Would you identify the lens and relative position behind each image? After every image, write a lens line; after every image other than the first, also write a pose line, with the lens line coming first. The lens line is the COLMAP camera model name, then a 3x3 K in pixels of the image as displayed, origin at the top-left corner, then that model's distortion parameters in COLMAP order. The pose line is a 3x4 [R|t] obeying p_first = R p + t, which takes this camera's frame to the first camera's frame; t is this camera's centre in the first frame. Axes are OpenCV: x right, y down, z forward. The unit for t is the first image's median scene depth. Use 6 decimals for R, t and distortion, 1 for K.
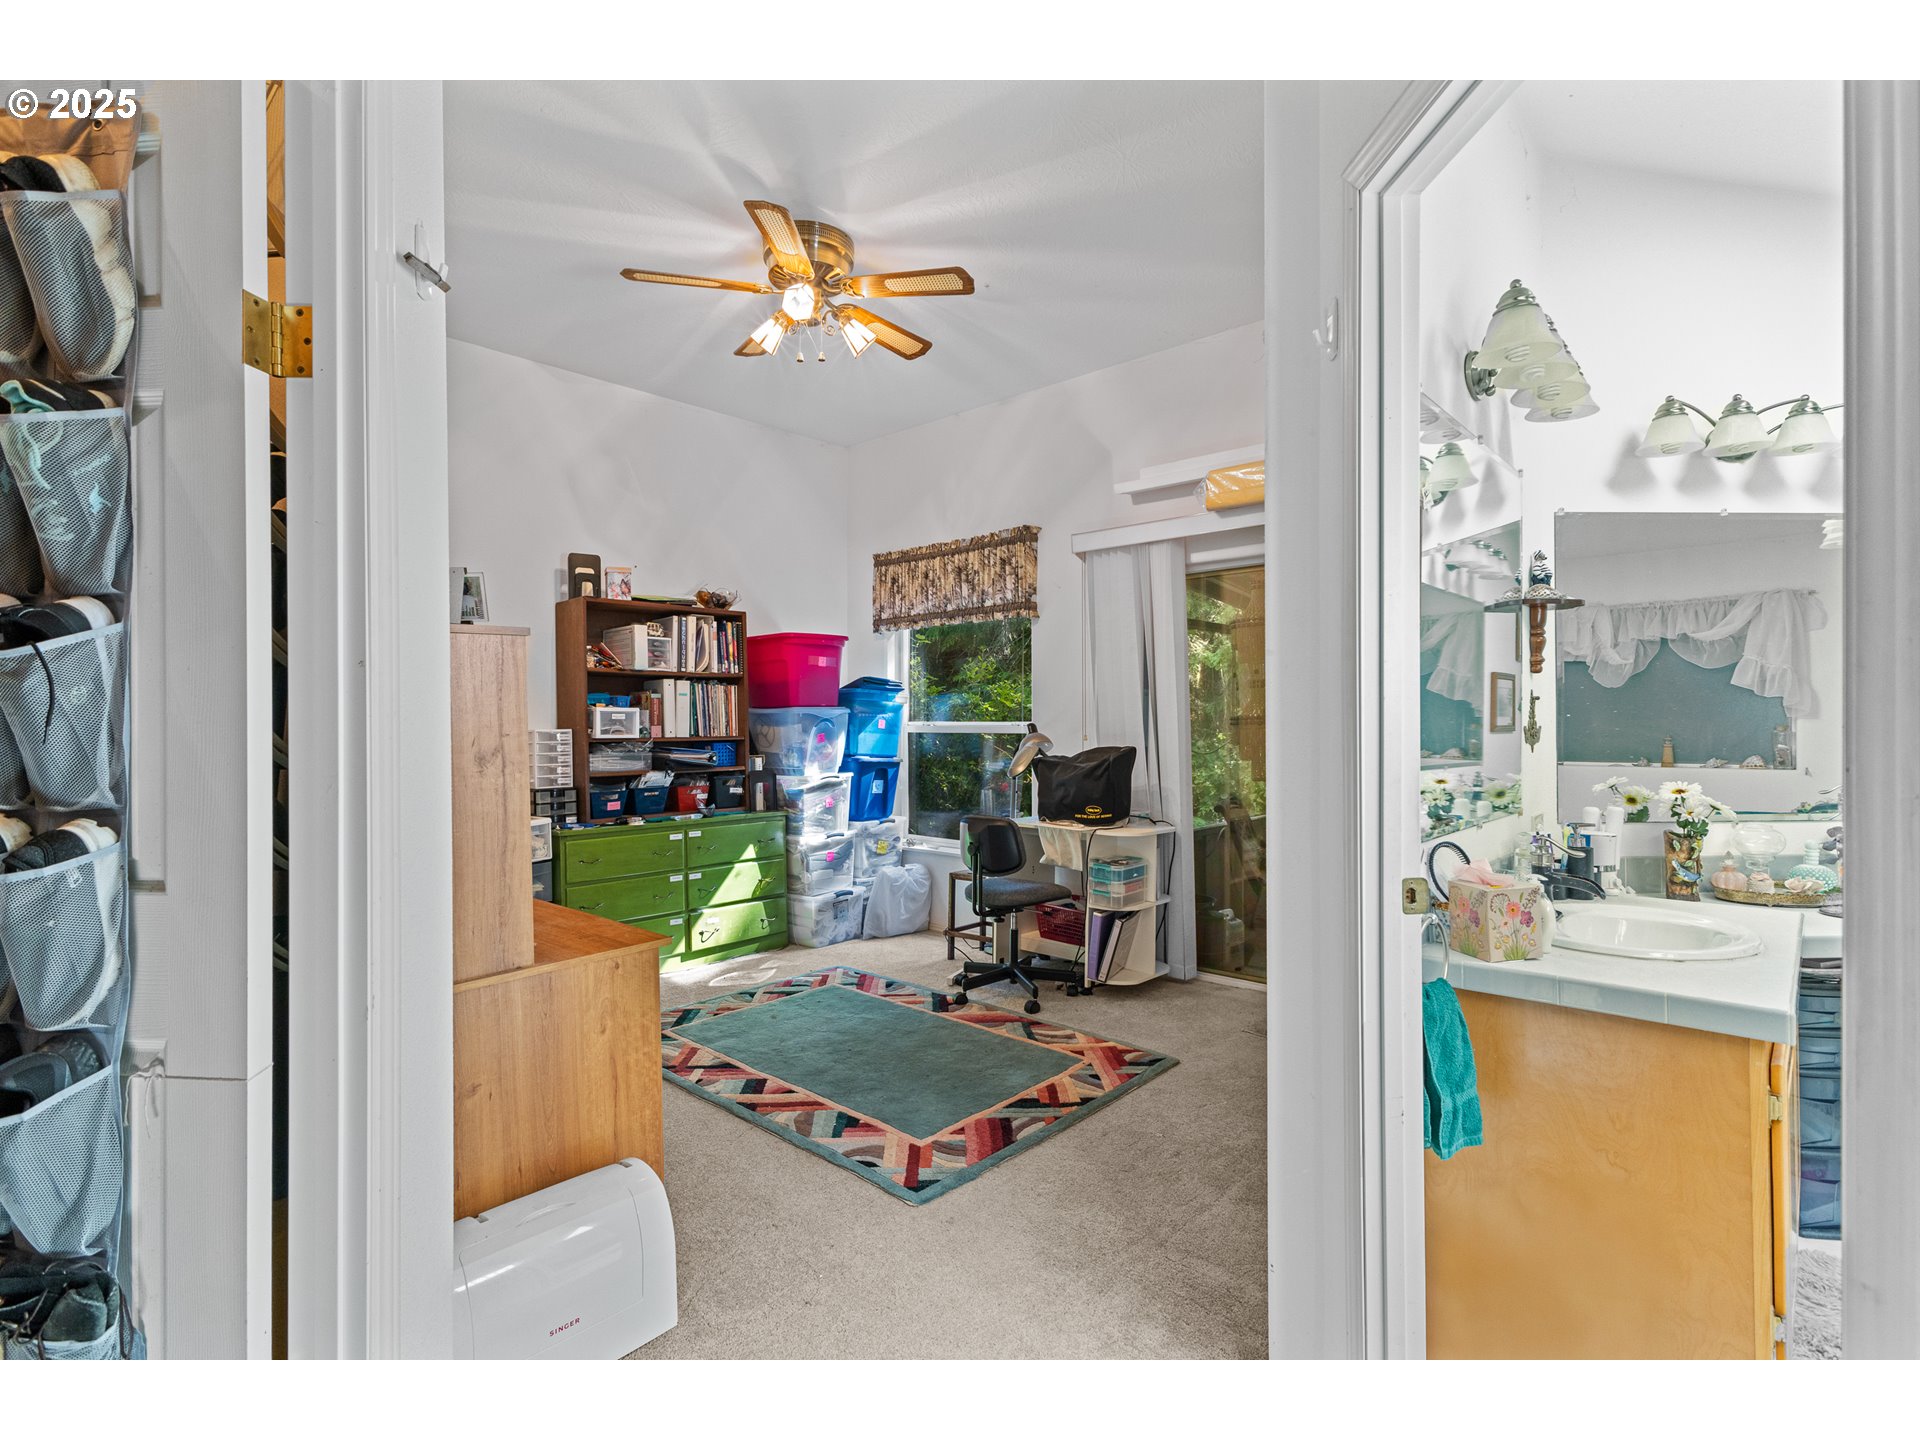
lens RADIAL K [[895.9, 0, 961.9], [0, 895.9, 708.9], [0, 0, 1]] dist [-0.001185, -0.000521]
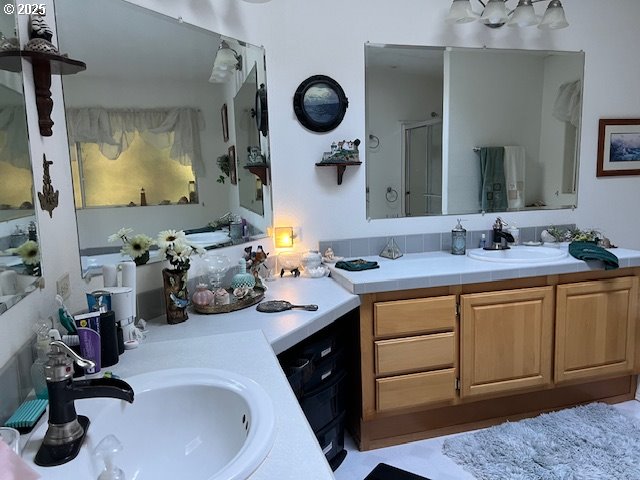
lens RADIAL K [[484.2, 0, 321.2], [0, 484.2, 237.3], [0, 0, 1]] dist [0.035286, -0.030352]
pose [[0.513044, -0.130120, 0.848443, 0.326070], [0.021901, 0.990106, 0.138603, 0.001527], [-0.858083, -0.052527, 0.510817, 0.461915]]
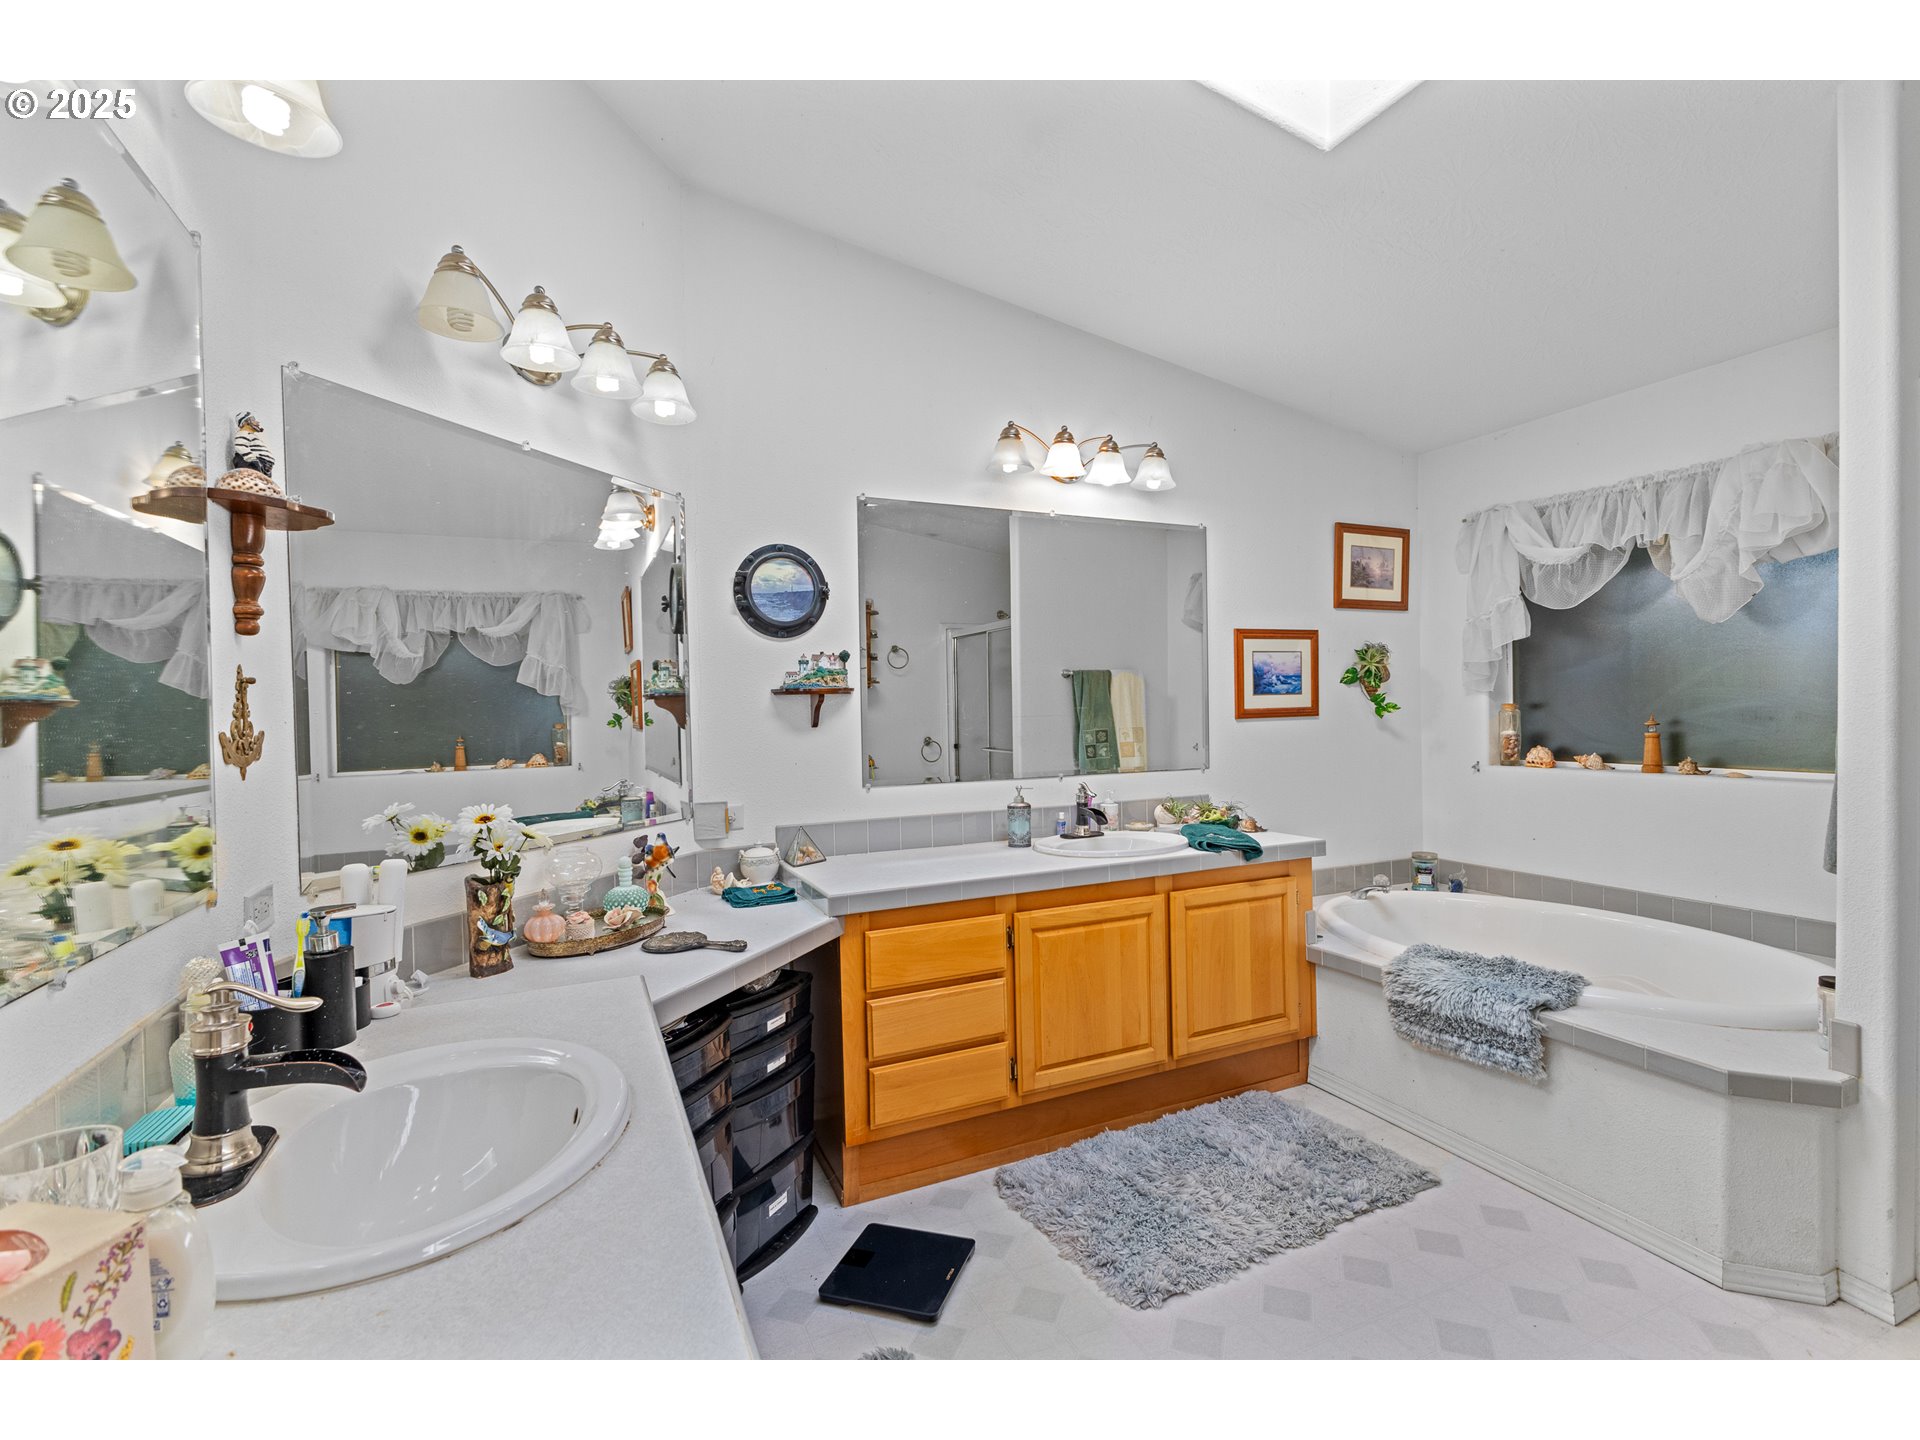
lens RADIAL K [[880.0, 0, 971.8], [0, 880.0, 720.3], [0, 0, 1]] dist [-0.000548, 0.001695]
pose [[0.364317, -0.020861, 0.931041, 0.297267], [0.013638, 0.999761, 0.017064, 0.008952], [-0.931175, 0.006481, 0.364514, 0.387363]]
